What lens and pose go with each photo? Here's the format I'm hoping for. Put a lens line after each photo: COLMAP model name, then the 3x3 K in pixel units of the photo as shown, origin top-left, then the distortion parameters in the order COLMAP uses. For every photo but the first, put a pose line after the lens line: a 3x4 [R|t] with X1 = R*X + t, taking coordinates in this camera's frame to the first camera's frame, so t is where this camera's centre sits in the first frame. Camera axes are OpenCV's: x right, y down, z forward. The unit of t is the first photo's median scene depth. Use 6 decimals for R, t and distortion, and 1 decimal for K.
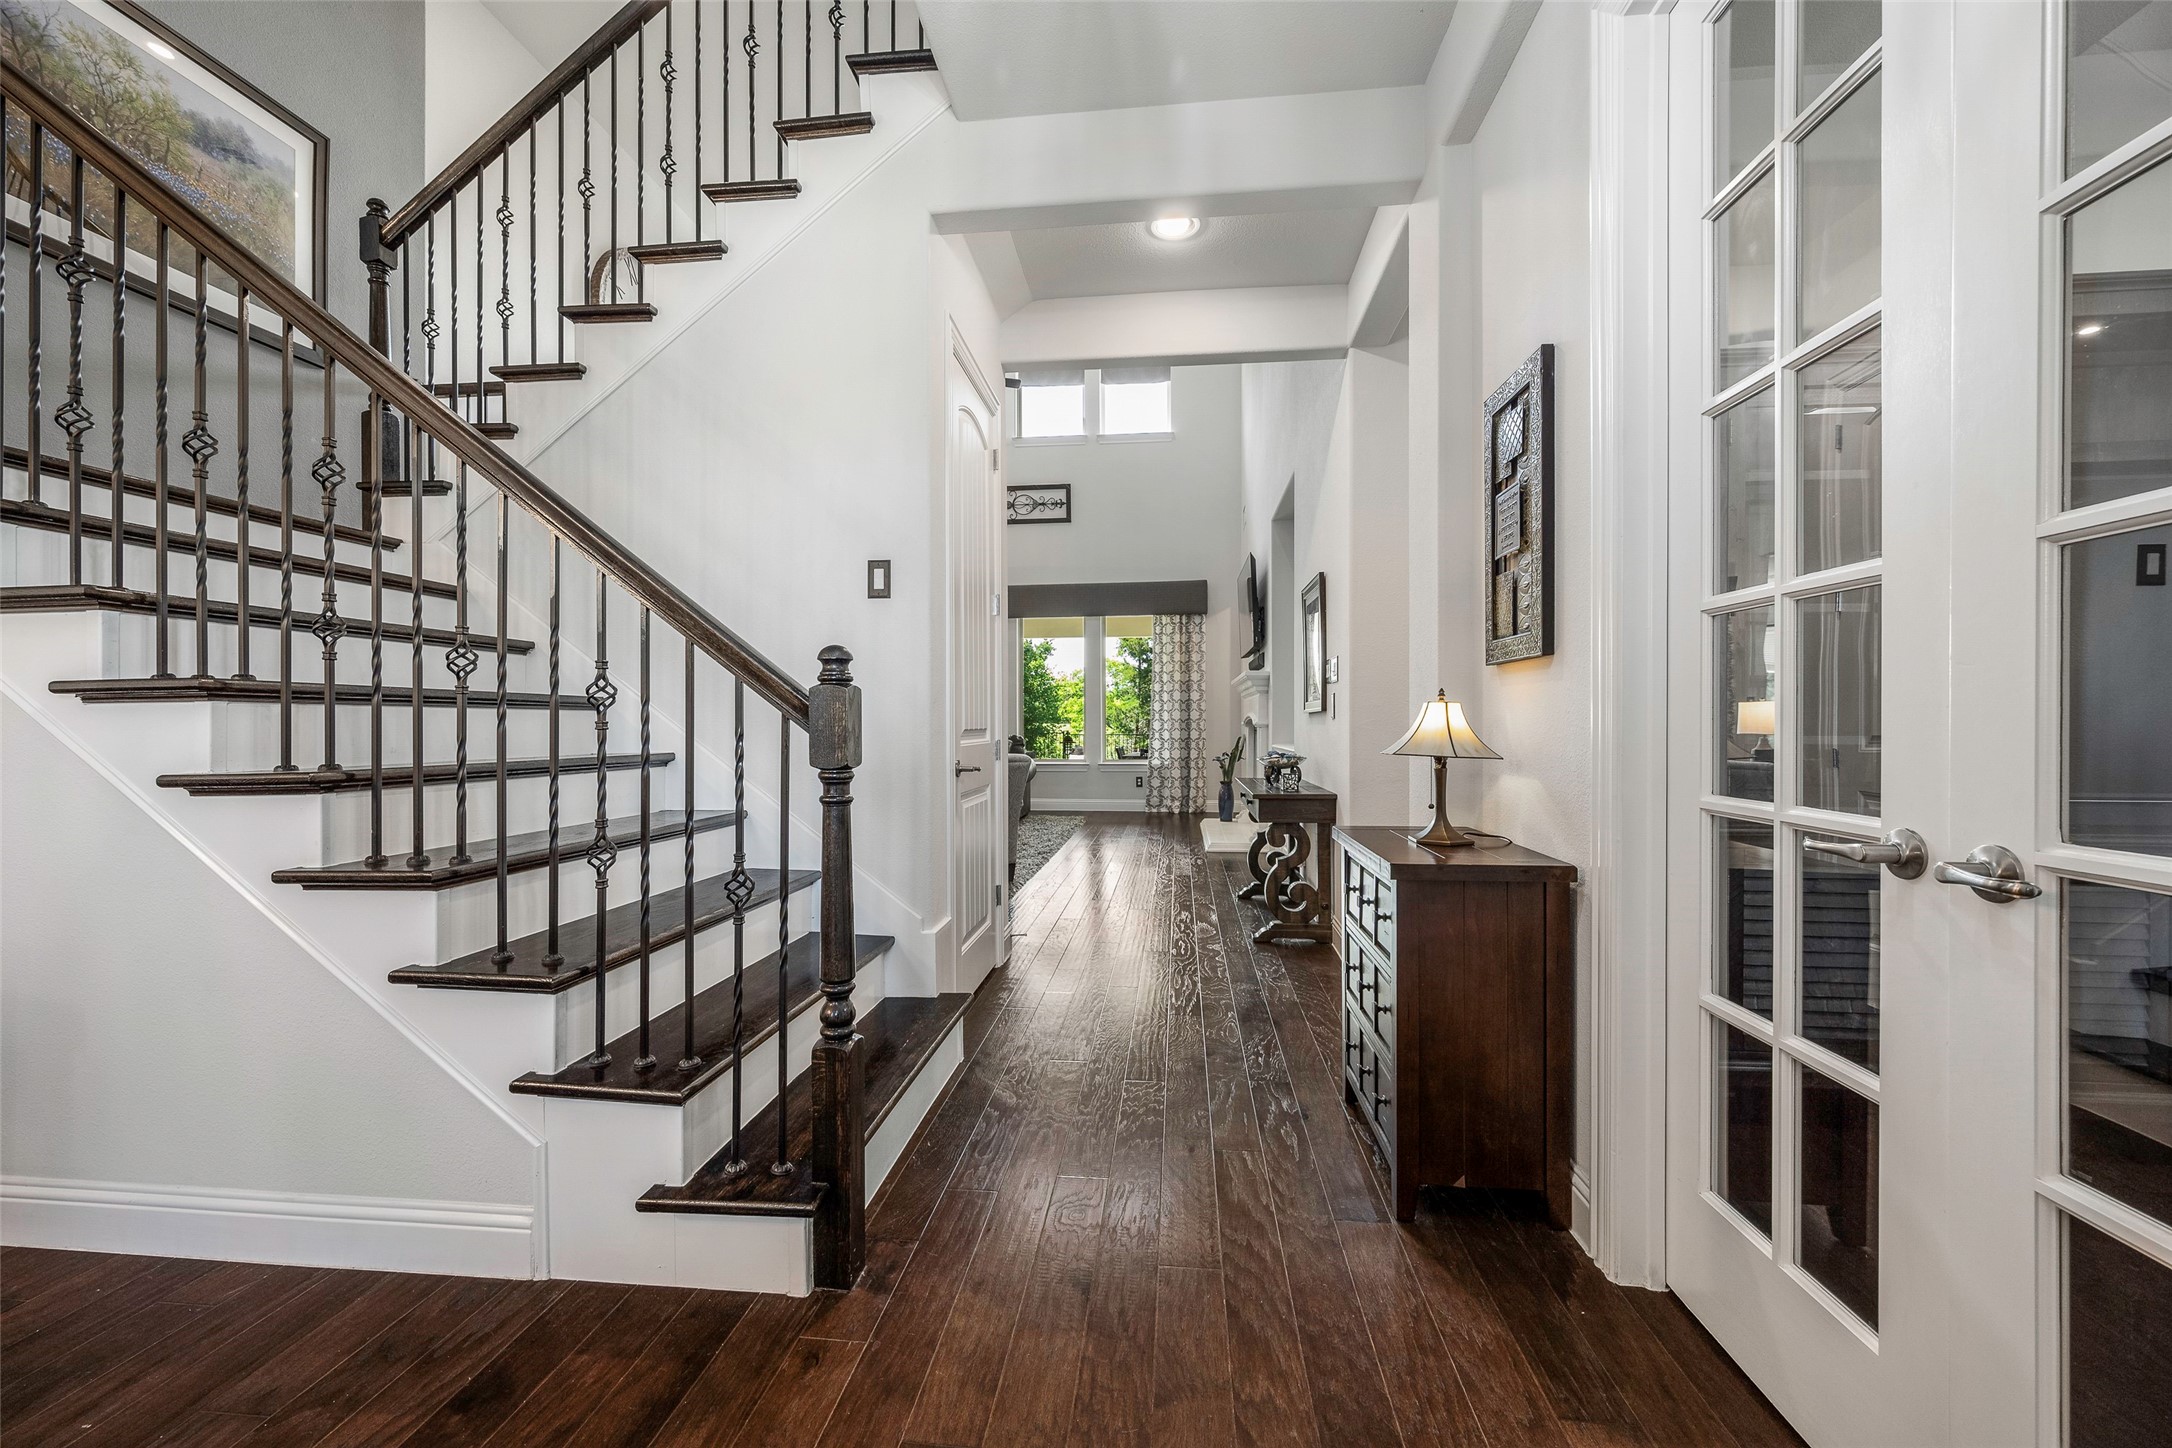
lens RADIAL K [[868.9, 0, 1088.5], [0, 868.9, 727.5], [0, 0, 1]] dist [-0.000251, 0.000404]
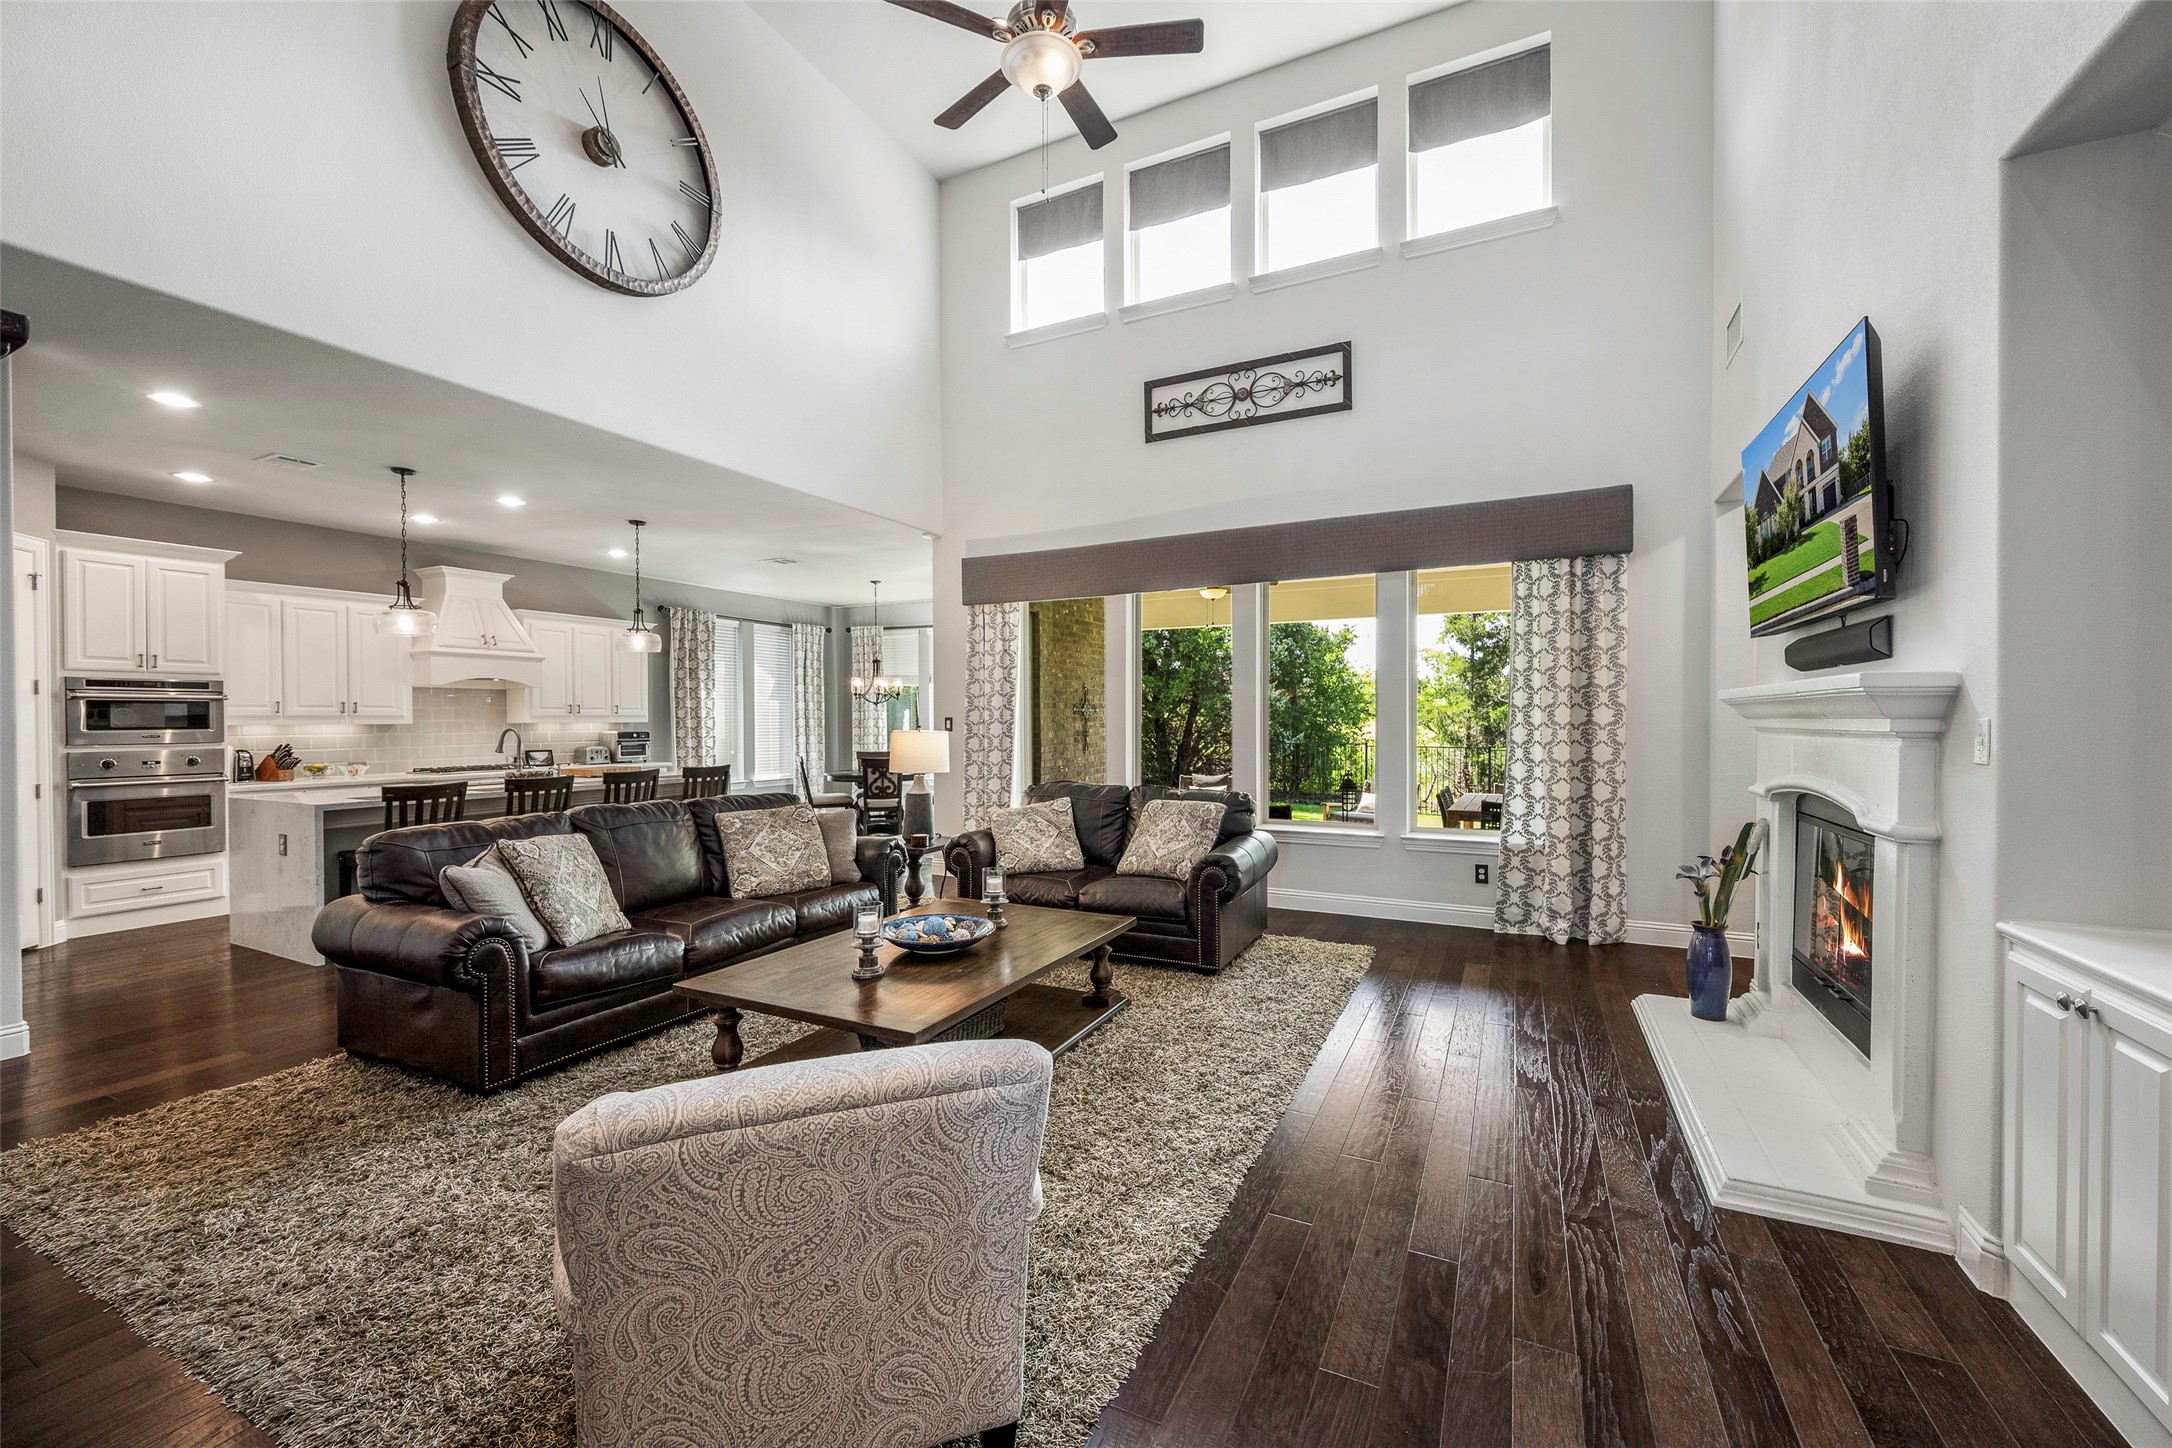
lens RADIAL K [[850.5, 0, 1090.3], [0, 850.5, 734.8], [0, 0, 1]] dist [0.004225, 0.000077]
pose [[0.936916, 0.004382, -0.349526, 0.015052], [0.001446, 0.999864, 0.016412, -0.033310], [0.349551, -0.015882, 0.936783, 0.422251]]
